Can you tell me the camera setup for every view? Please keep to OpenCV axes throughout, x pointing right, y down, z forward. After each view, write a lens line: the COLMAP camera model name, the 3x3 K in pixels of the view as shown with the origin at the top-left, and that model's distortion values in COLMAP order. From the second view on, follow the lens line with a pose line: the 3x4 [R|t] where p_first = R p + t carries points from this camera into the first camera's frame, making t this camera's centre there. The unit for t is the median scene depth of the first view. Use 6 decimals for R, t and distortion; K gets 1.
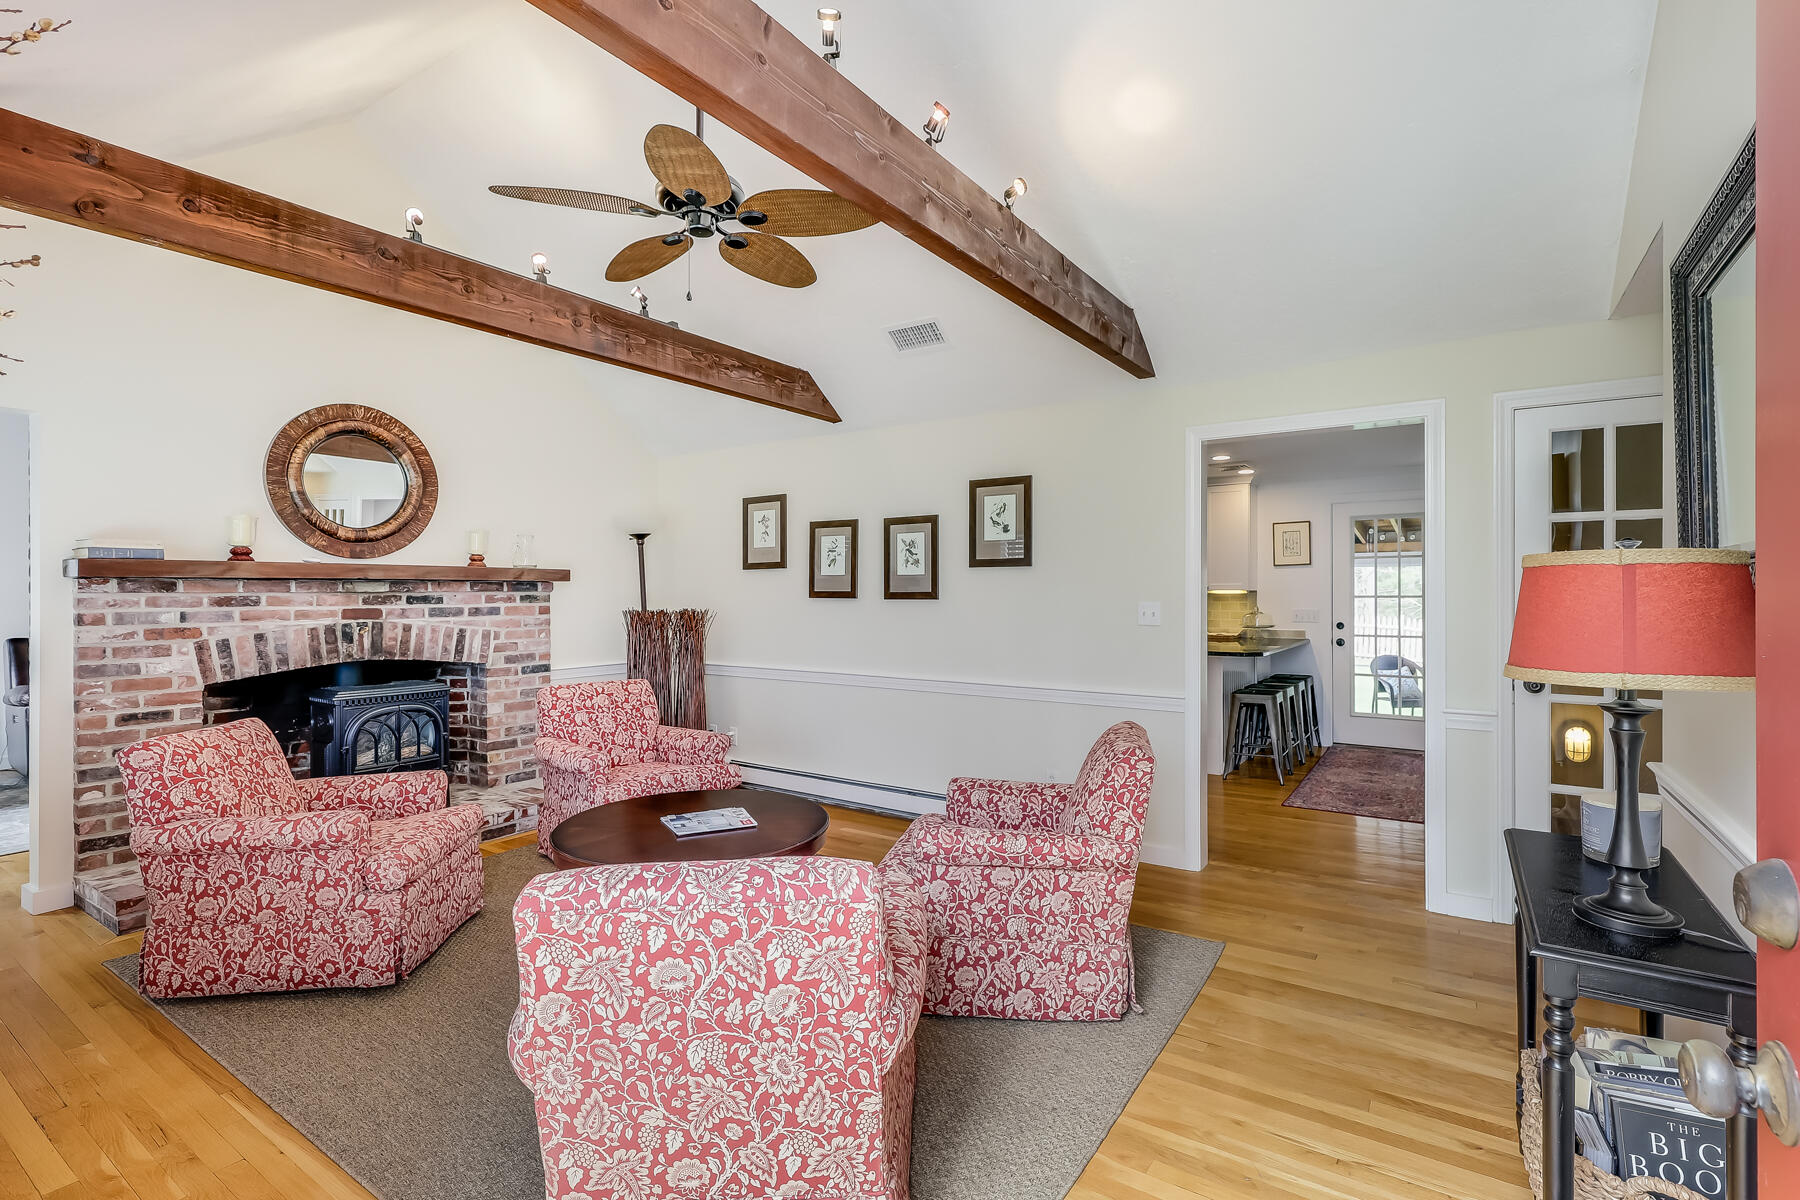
lens RADIAL K [[815.7, 0, 919.2], [0, 815.7, 593.3], [0, 0, 1]] dist [0.003846, -0.000053]
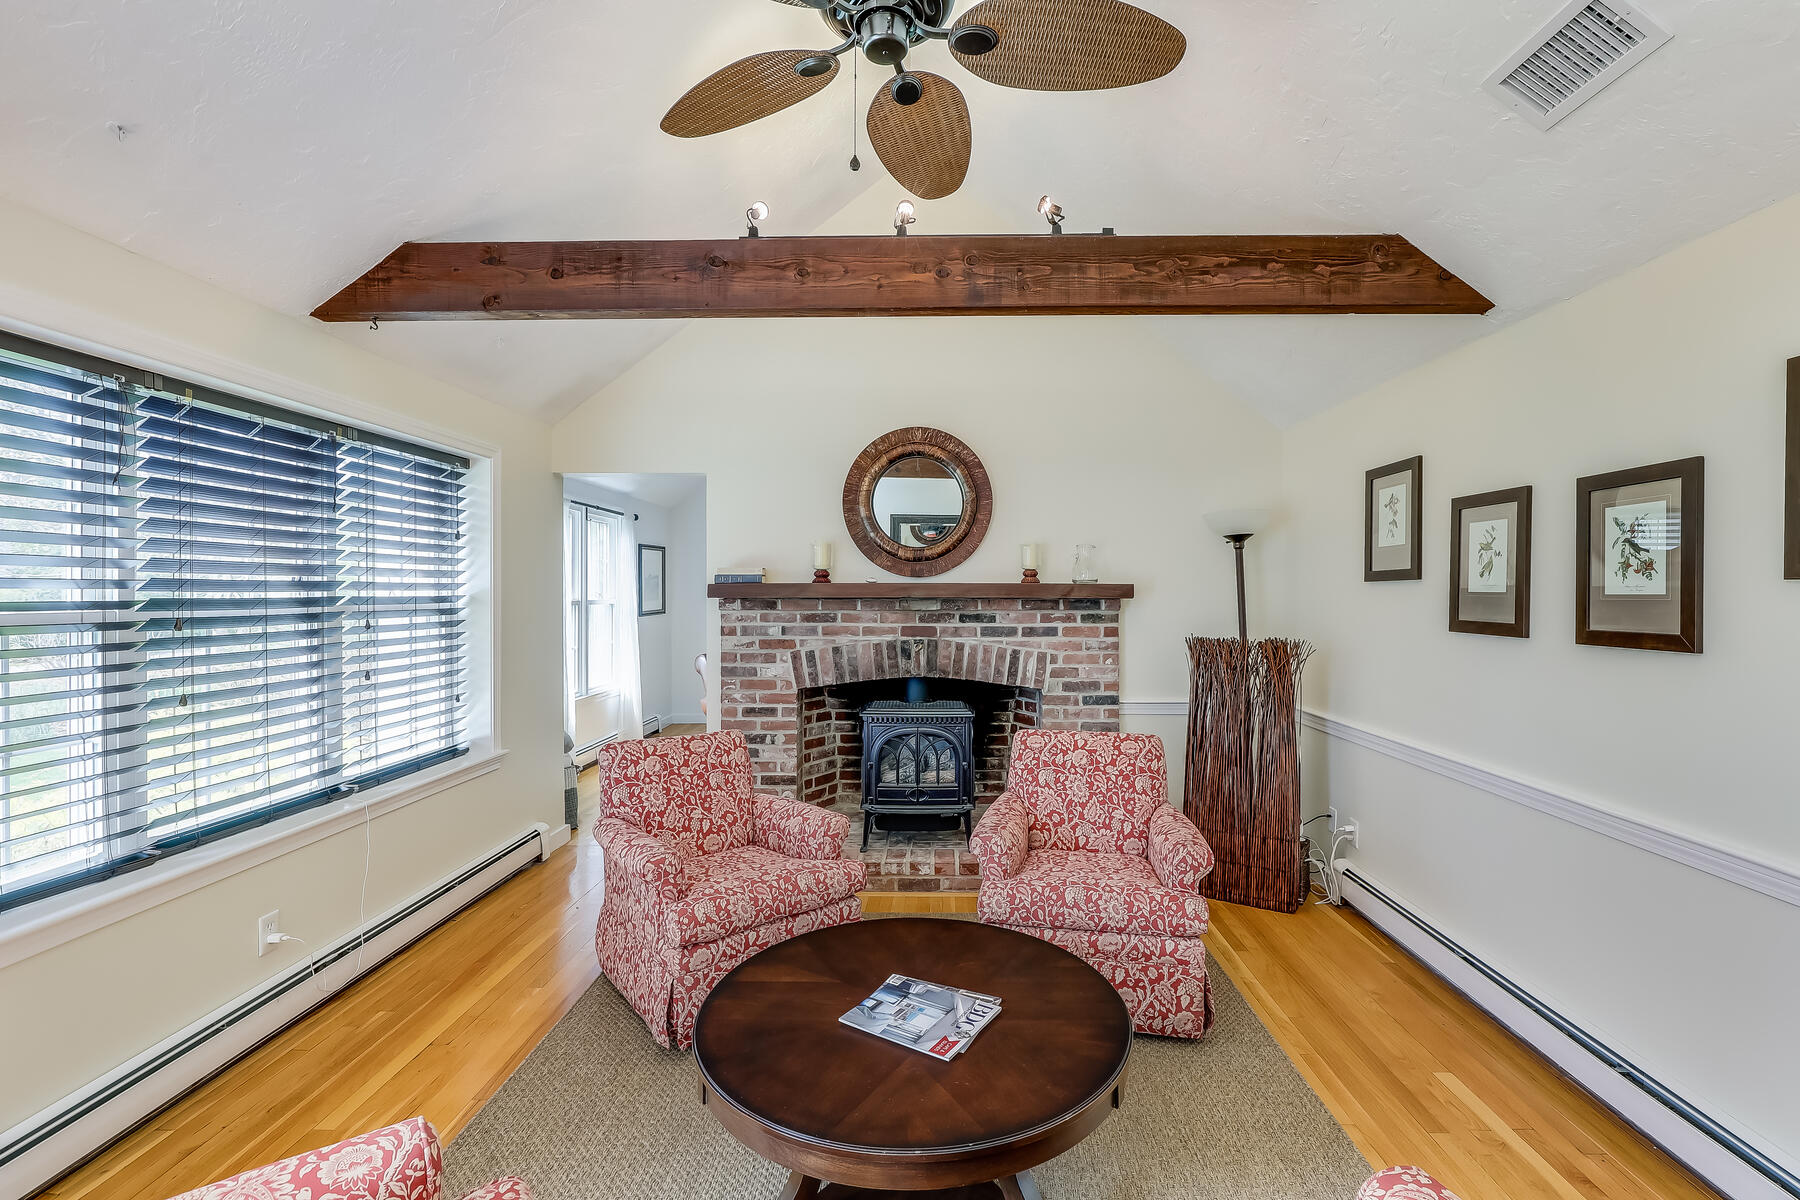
lens RADIAL K [[815.7, 0, 895.4], [0, 815.7, 596.9], [0, 0, 1]] dist [0.003846, -0.000053]
pose [[0.546601, 0.006661, -0.837367, 0.153683], [-0.004690, 0.999977, 0.004893, -0.022375], [0.837380, 0.001252, 0.546620, 0.411368]]
